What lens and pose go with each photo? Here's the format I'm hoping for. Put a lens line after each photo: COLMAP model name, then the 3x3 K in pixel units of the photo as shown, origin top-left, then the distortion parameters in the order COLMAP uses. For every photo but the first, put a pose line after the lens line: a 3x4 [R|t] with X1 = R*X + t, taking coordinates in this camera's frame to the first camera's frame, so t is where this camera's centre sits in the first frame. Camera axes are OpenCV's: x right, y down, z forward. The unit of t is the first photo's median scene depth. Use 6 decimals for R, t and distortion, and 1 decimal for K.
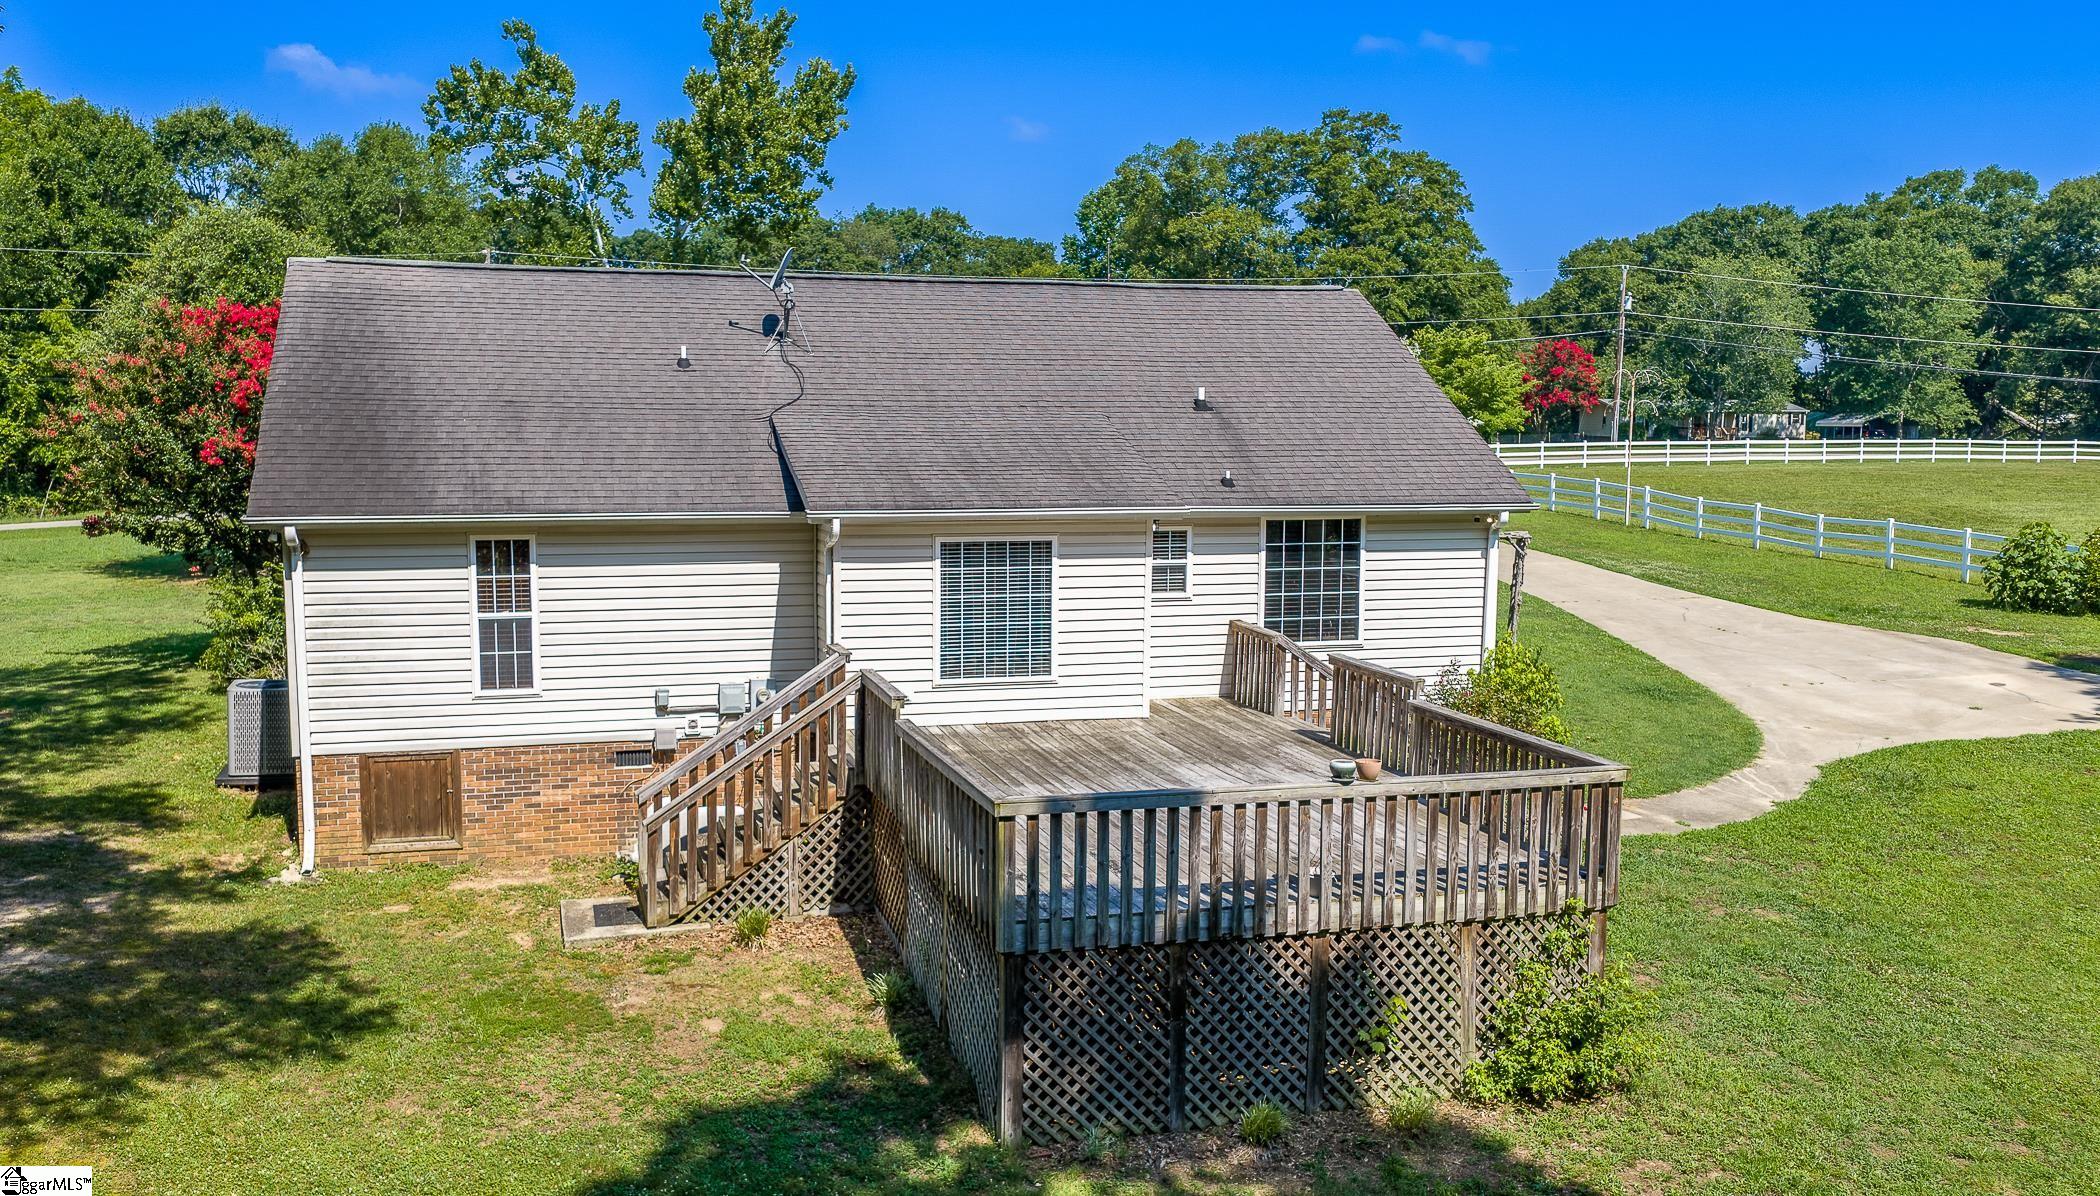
lens RADIAL K [[1797.4, 0, 1050.0], [0, 1797.4, 598.0], [0, 0, 1]] dist [-0.005605, -0.005325]
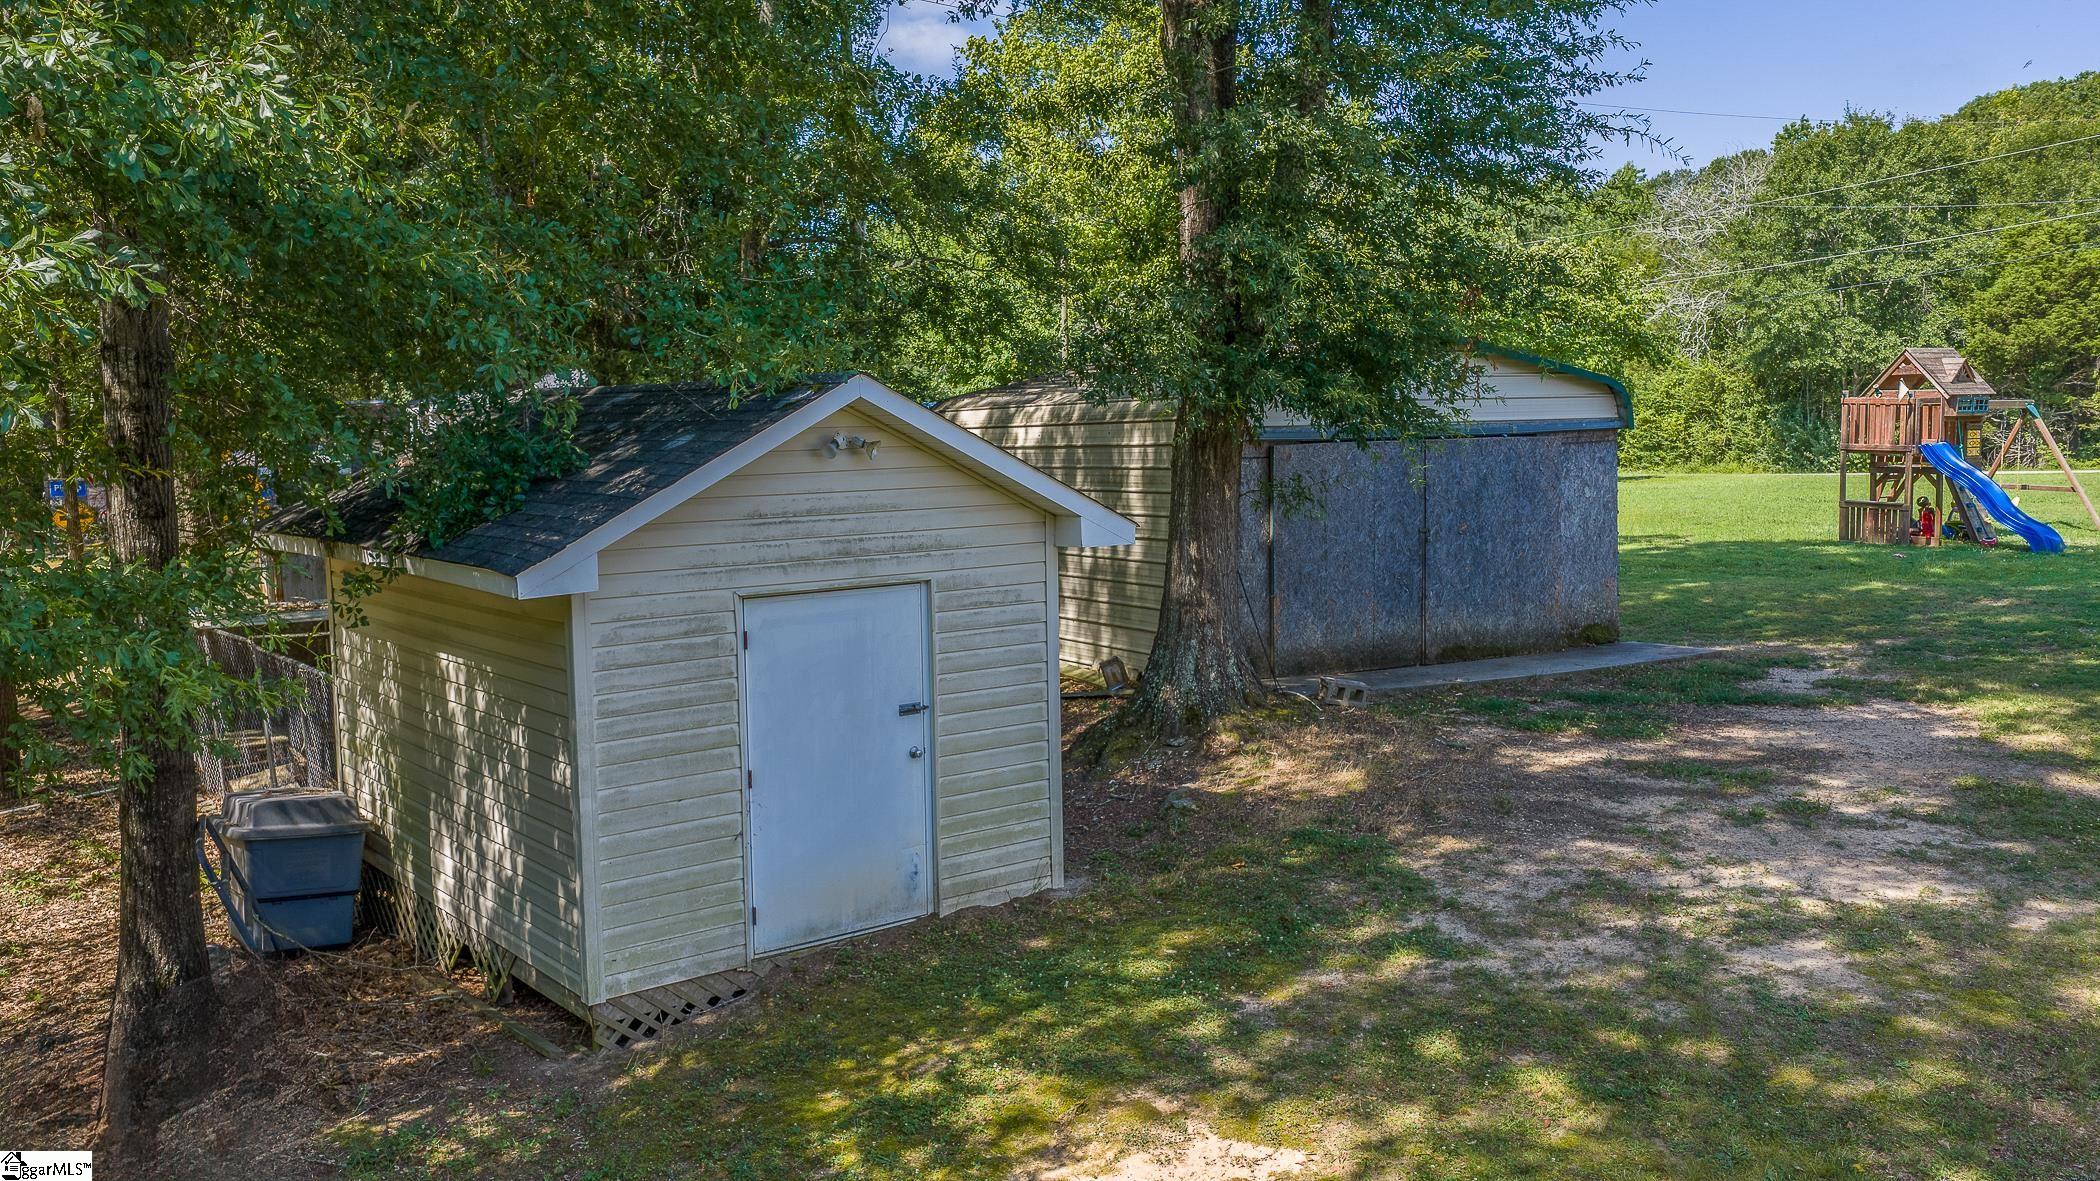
lens RADIAL K [[1777.3, 0, 1050.0], [0, 1777.3, 590.5], [0, 0, 1]] dist [0.015238, 0.001832]
pose [[0.240086, 0.094235, -0.966167, -0.080636], [-0.079496, 0.993843, 0.077180, 0.049521], [0.967491, 0.058277, 0.246099, 0.507386]]
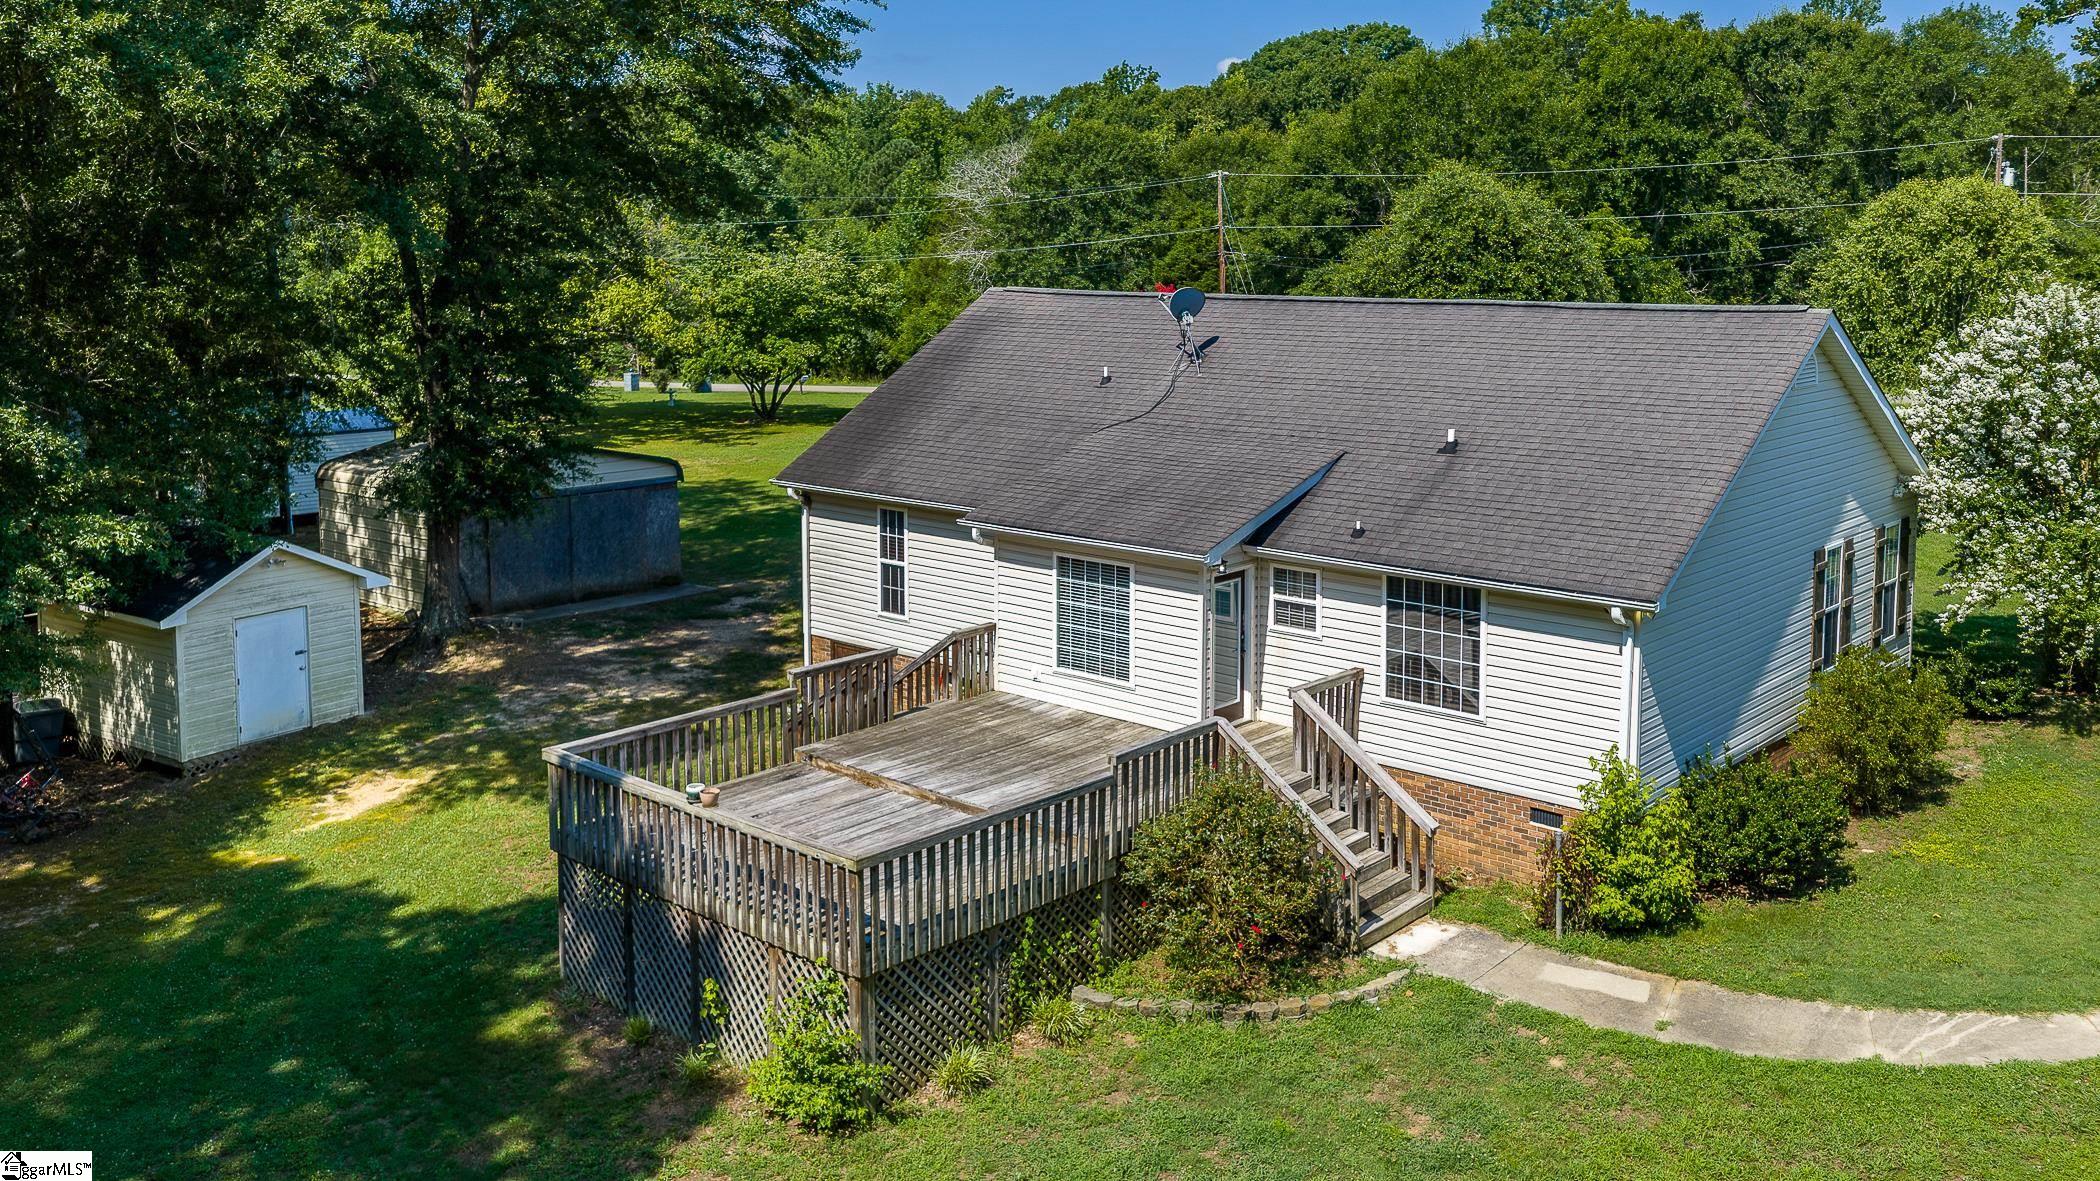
lens RADIAL K [[1759.3, 0, 1053.4], [0, 1759.3, 423.9], [0, 0, 1]] dist [0.032362, -0.051208]
pose [[0.521255, 0.081748, -0.849477, 0.930152], [-0.081908, 0.995599, 0.045549, -0.171424], [0.849461, 0.045836, 0.525656, 0.355101]]
